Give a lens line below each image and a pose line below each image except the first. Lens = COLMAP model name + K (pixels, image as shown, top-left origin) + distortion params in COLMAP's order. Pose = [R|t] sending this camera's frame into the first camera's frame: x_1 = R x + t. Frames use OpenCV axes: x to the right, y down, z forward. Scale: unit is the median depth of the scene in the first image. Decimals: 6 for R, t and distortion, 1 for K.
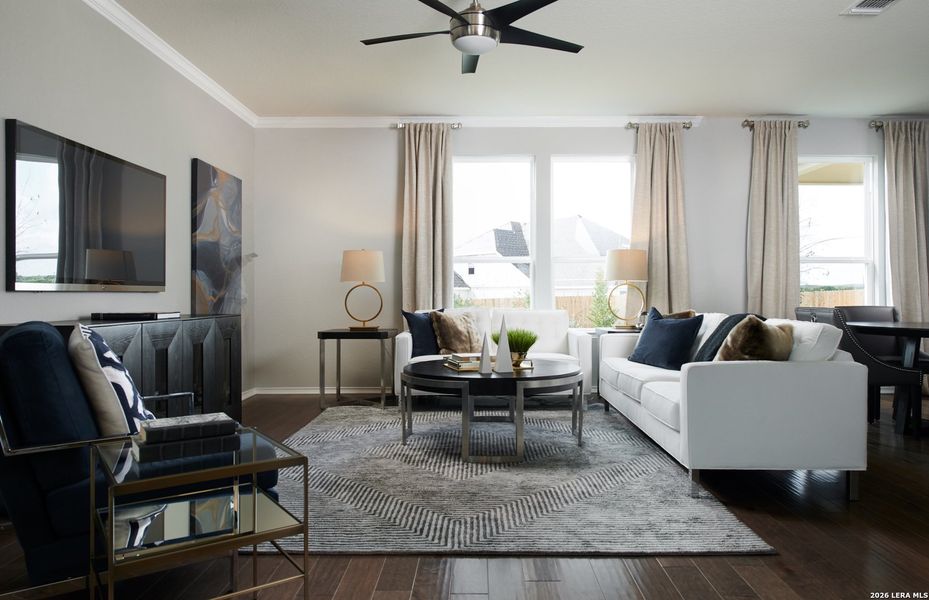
lens RADIAL K [[620.2, 0, 482.5], [0, 620.2, 295.5], [0, 0, 1]] dist [0.024447, 0.002356]
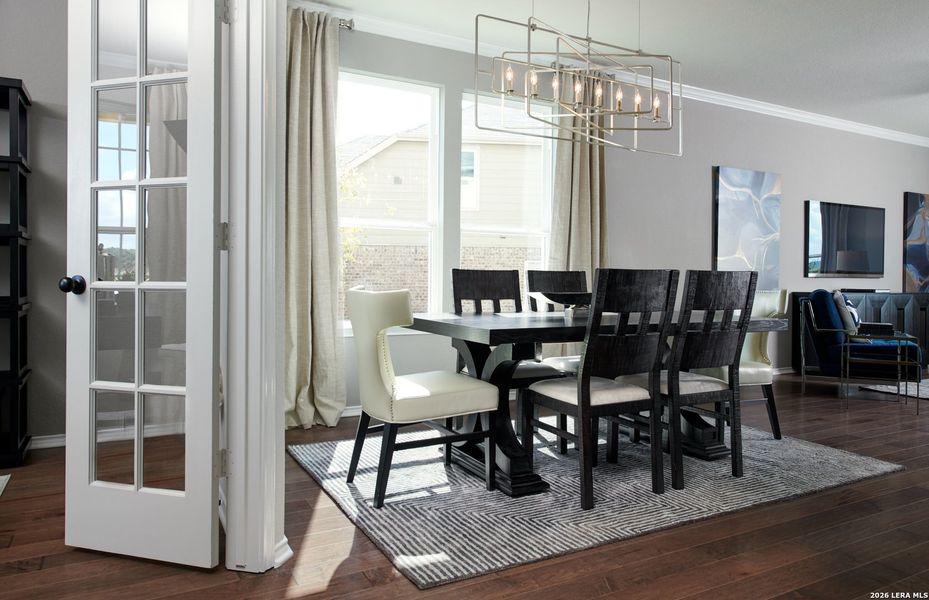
lens RADIAL K [[620.2, 0, 494.5], [0, 620.2, 286.6], [0, 0, 1]] dist [0.024447, 0.002356]
pose [[0.489663, 0.005887, -0.871892, 0.452618], [-0.001957, 0.999982, 0.005652, 0.009185], [0.871910, -0.001061, 0.489666, -0.743514]]
